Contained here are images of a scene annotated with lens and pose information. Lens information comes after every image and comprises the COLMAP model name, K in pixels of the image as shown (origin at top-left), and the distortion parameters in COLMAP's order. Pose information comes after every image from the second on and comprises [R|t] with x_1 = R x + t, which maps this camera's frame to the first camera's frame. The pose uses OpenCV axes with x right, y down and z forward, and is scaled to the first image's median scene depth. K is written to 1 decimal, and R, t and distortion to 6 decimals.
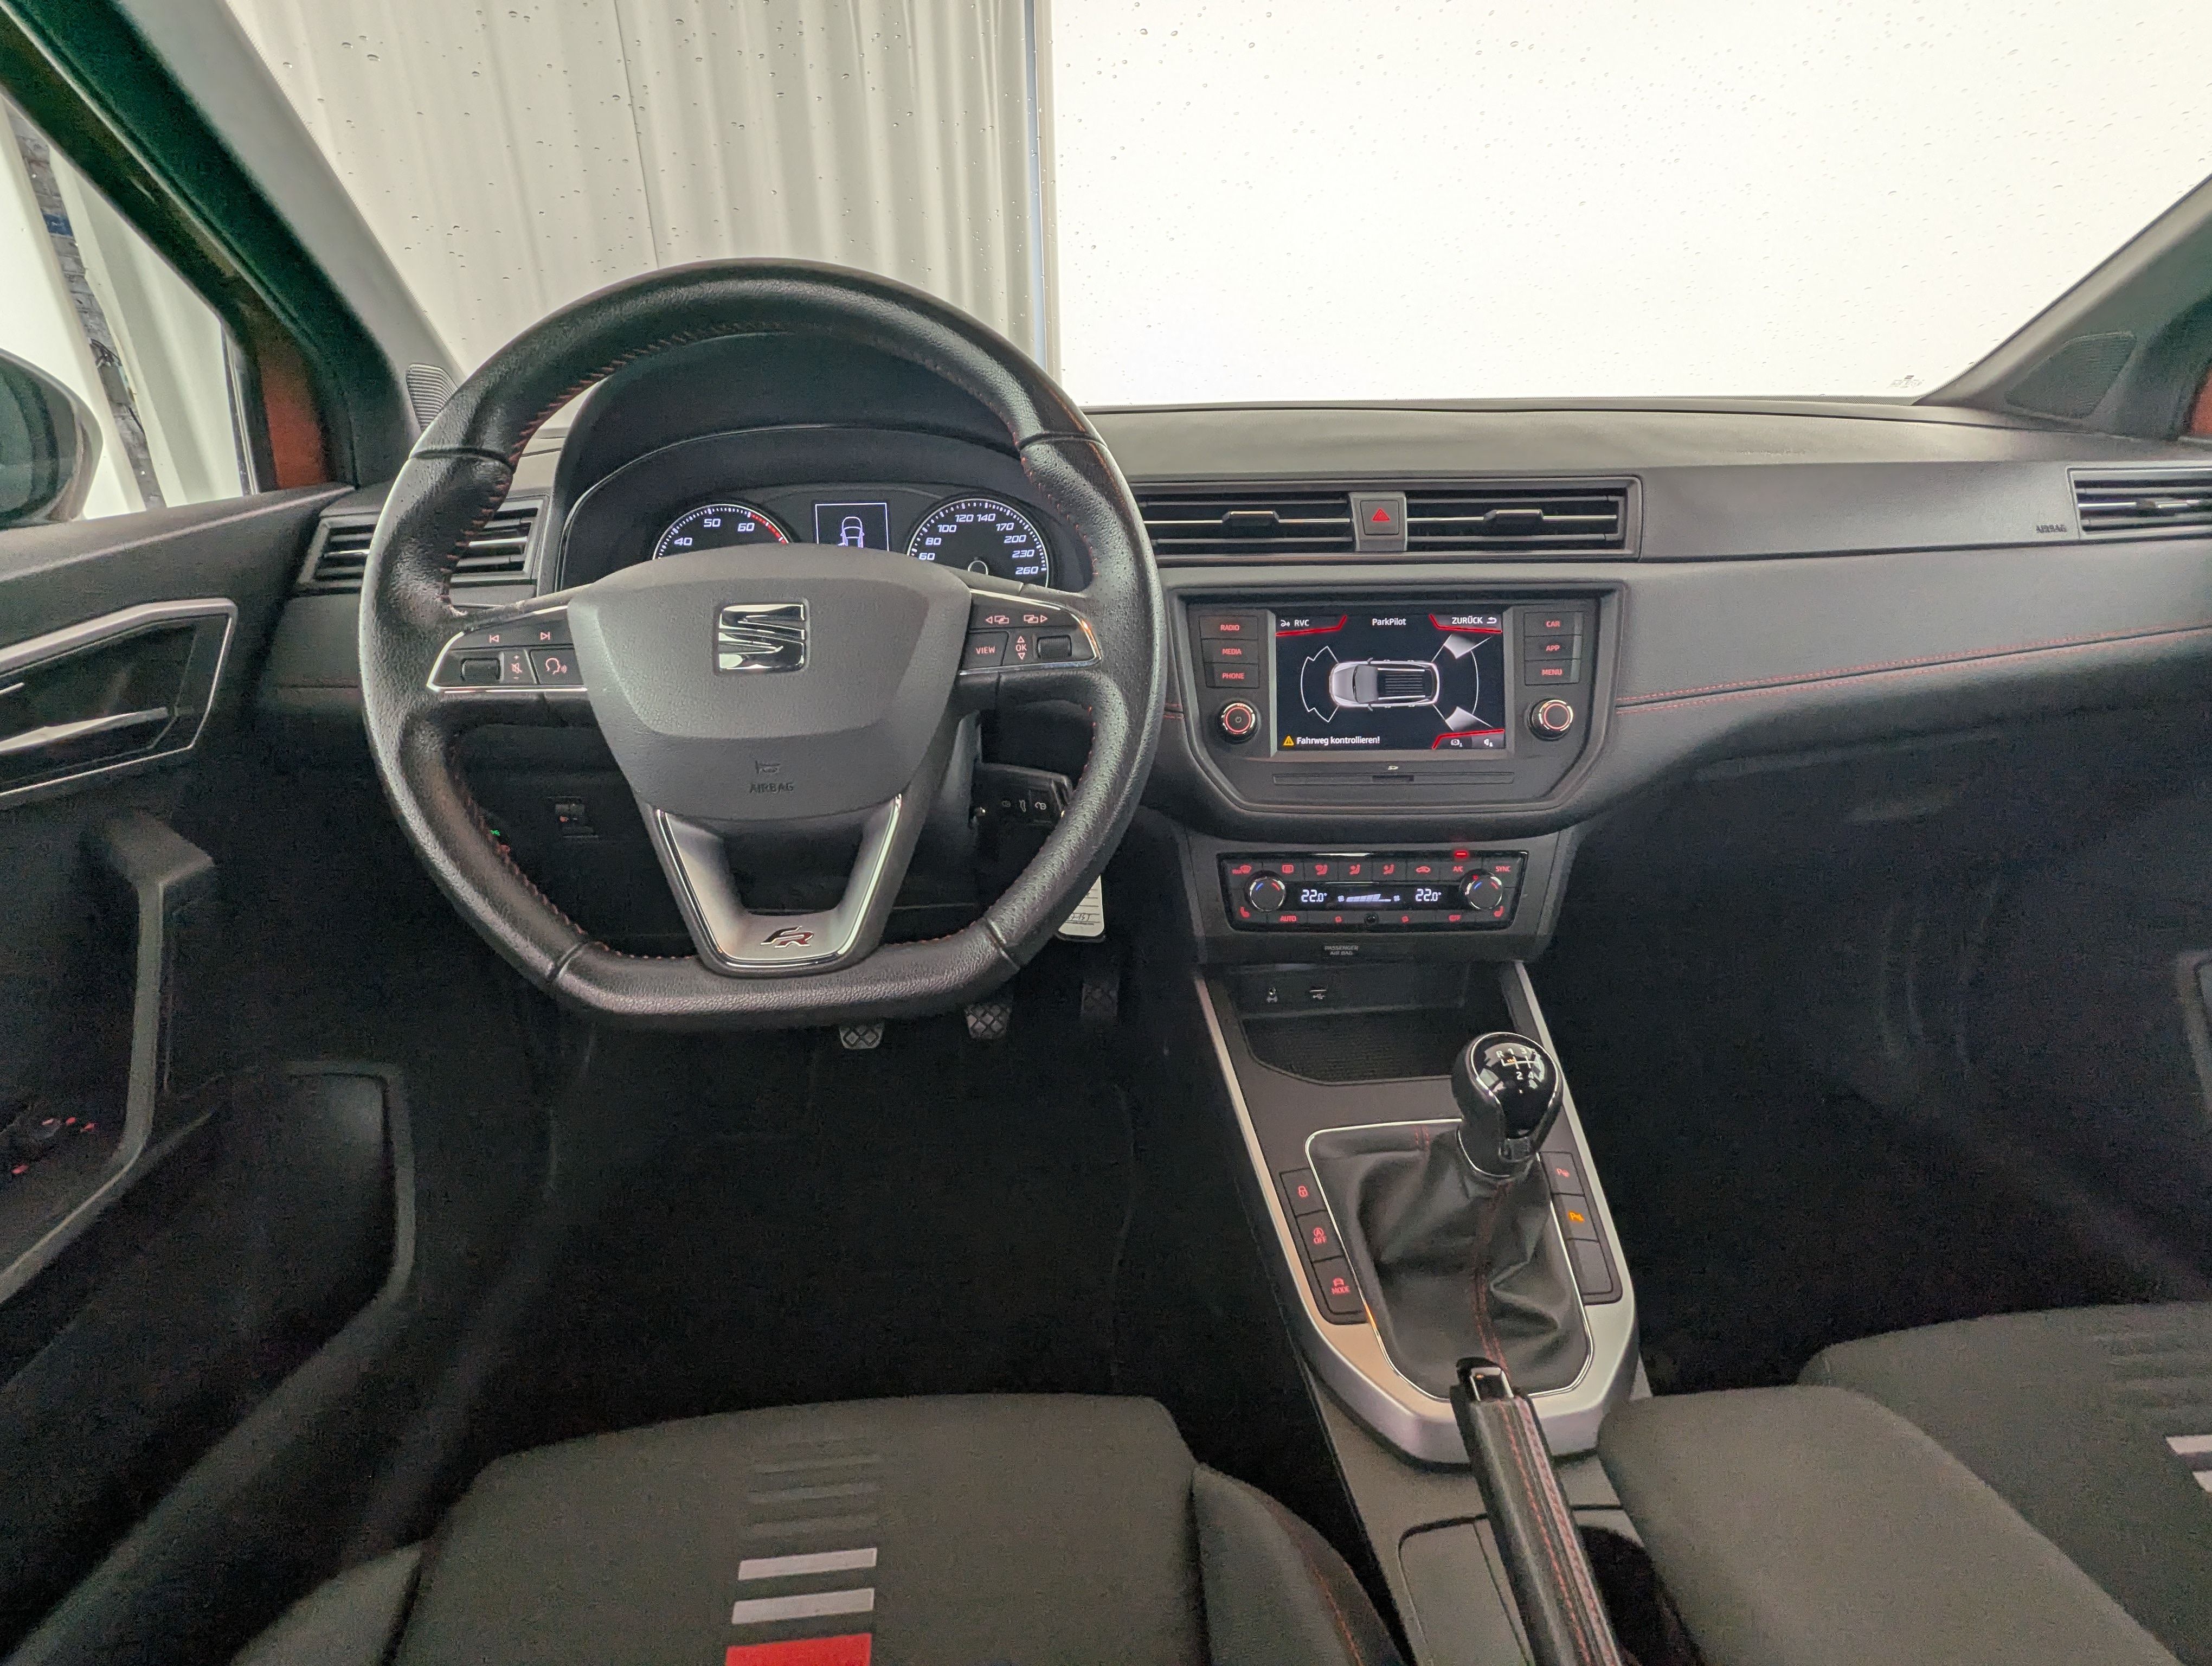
lens RADIAL K [[1037.8, 0, 1103.5], [0, 1037.8, 775.7], [0, 0, 1]] dist [-0.000031, 0.000030]
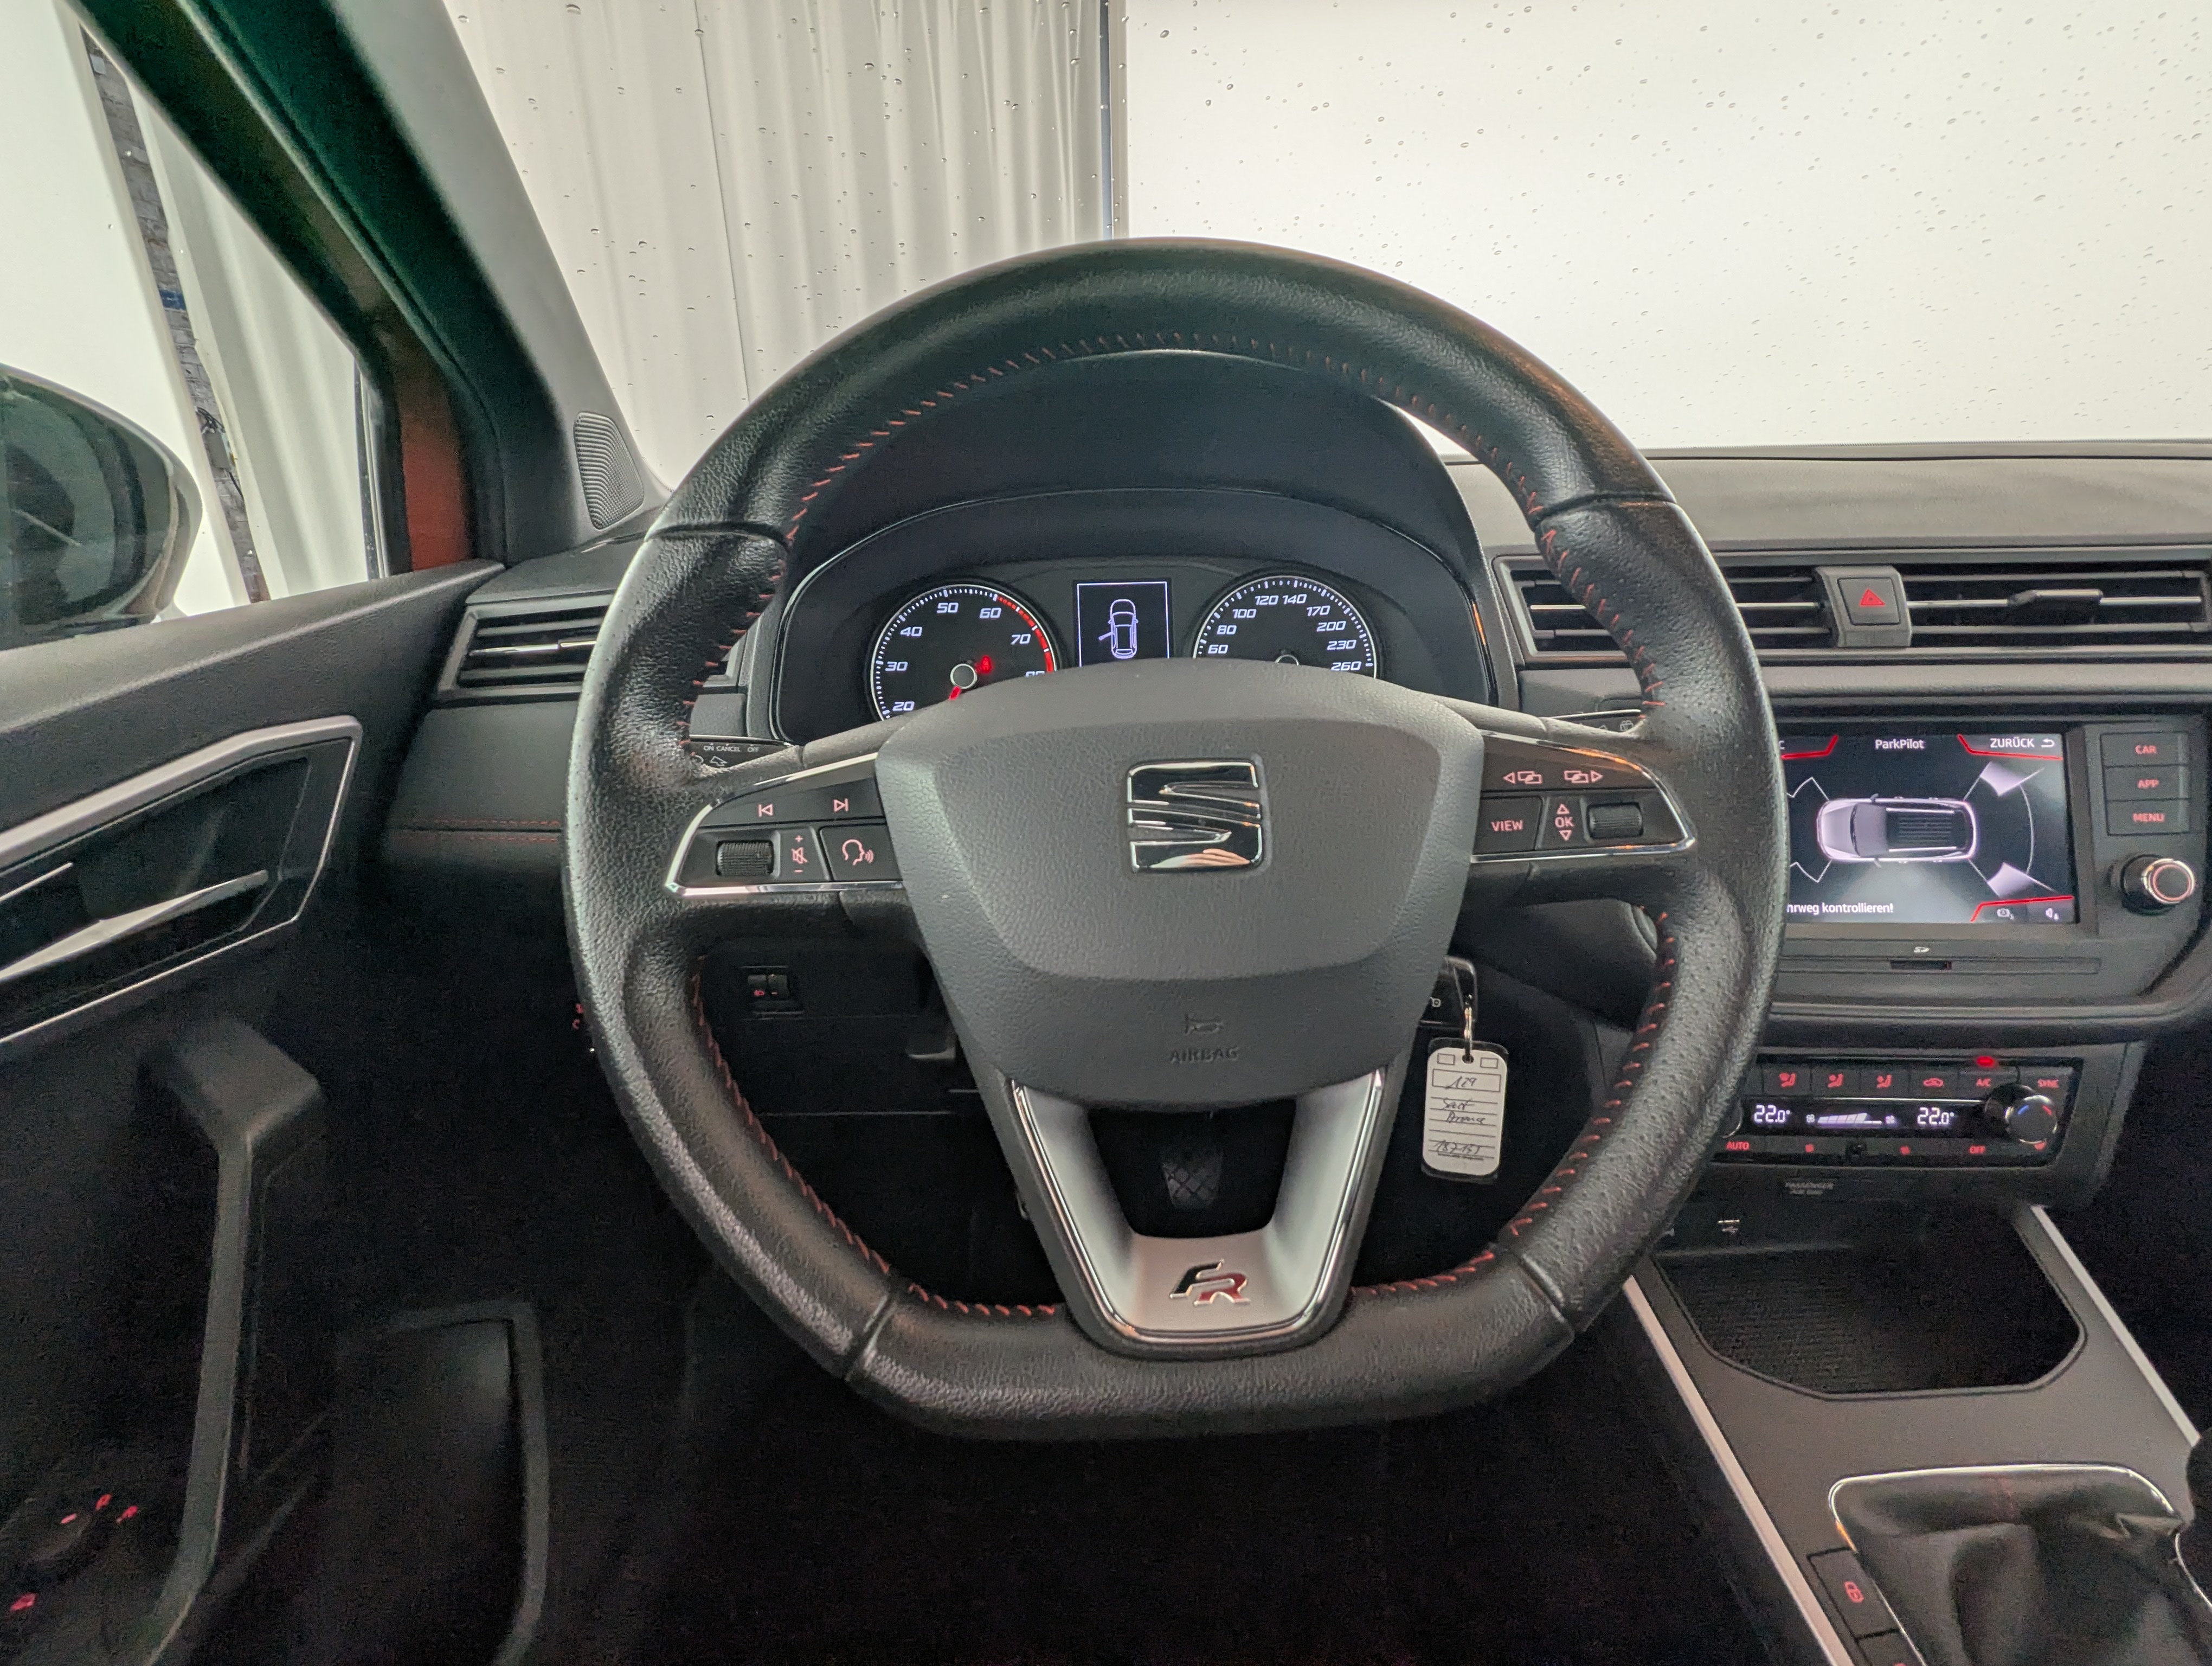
lens RADIAL K [[1027.9, 0, 1104.8], [0, 1027.9, 769.6], [0, 0, 1]] dist [0.001864, -0.000850]
pose [[0.999213, 0.003340, -0.039519, -0.251388], [-0.005451, 0.998556, -0.053444, -0.089287], [0.039283, 0.053617, 0.997789, 0.261801]]
